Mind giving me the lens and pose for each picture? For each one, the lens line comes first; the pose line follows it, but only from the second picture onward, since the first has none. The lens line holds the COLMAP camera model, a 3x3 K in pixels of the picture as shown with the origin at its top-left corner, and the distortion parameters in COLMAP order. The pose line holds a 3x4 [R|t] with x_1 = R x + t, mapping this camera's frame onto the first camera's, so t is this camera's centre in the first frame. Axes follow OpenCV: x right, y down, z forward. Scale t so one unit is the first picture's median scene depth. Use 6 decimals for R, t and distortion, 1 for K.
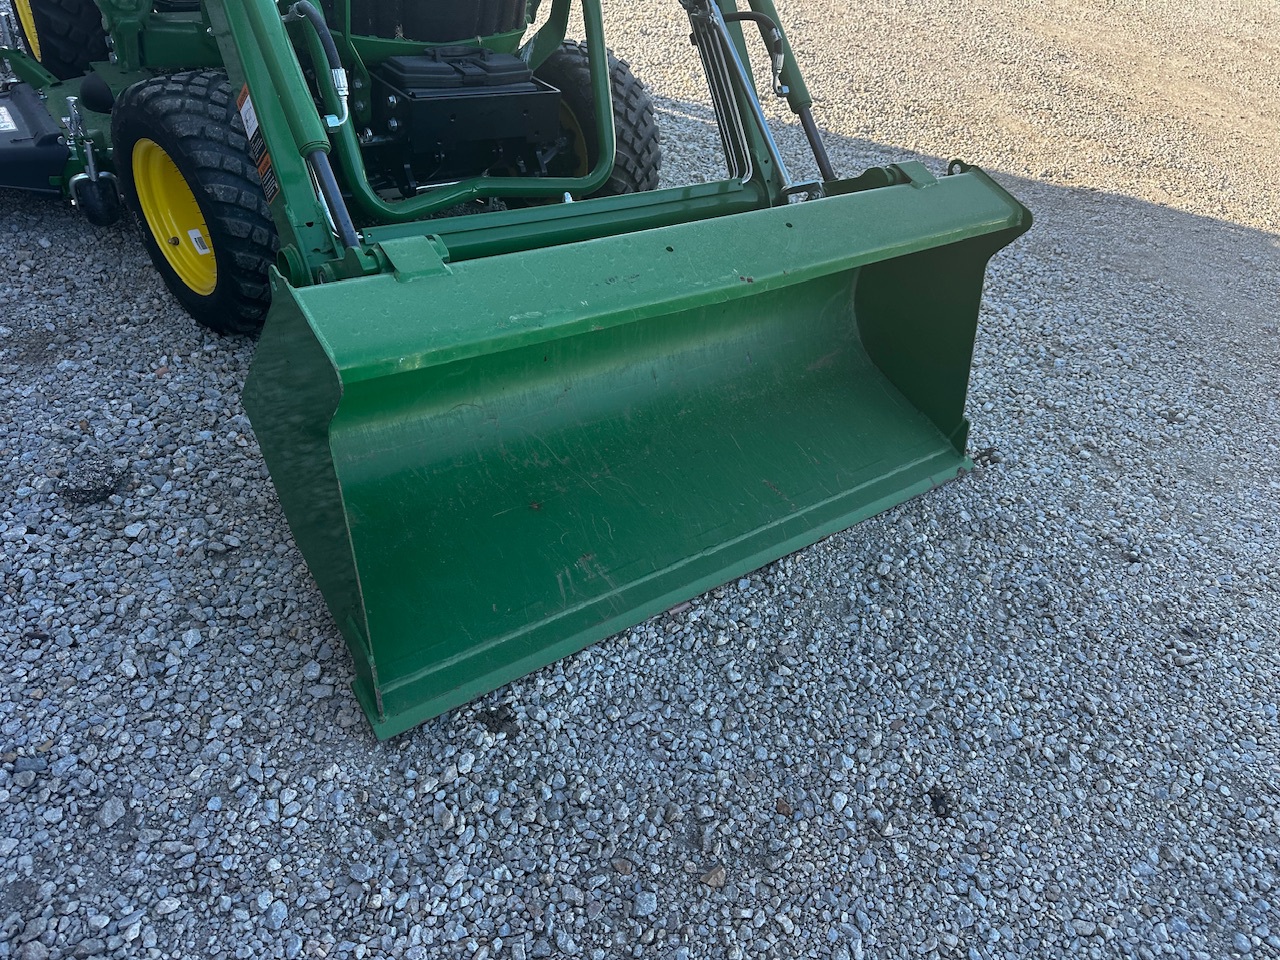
lens RADIAL K [[918.4, 0, 617.9], [0, 918.4, 496.7], [0, 0, 1]] dist [0.065089, -0.092048]
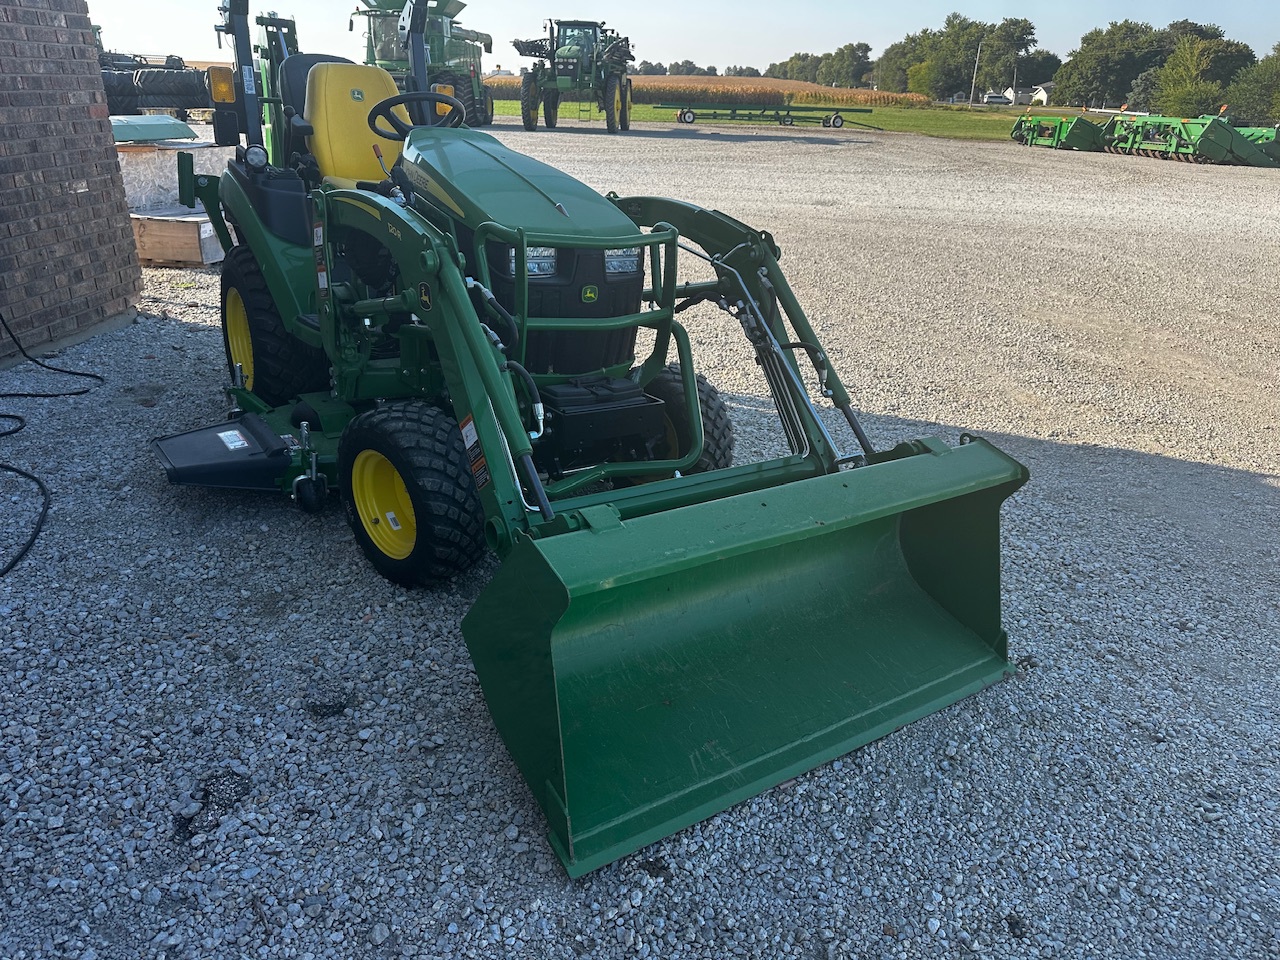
lens RADIAL K [[917.6, 0, 644.8], [0, 917.6, 481.8], [0, 0, 1]] dist [0.003088, -0.006354]
pose [[0.998431, -0.049057, -0.026986, -0.070580], [0.038881, 0.954304, -0.296298, 0.089683], [0.040288, 0.294784, 0.954714, -0.303479]]
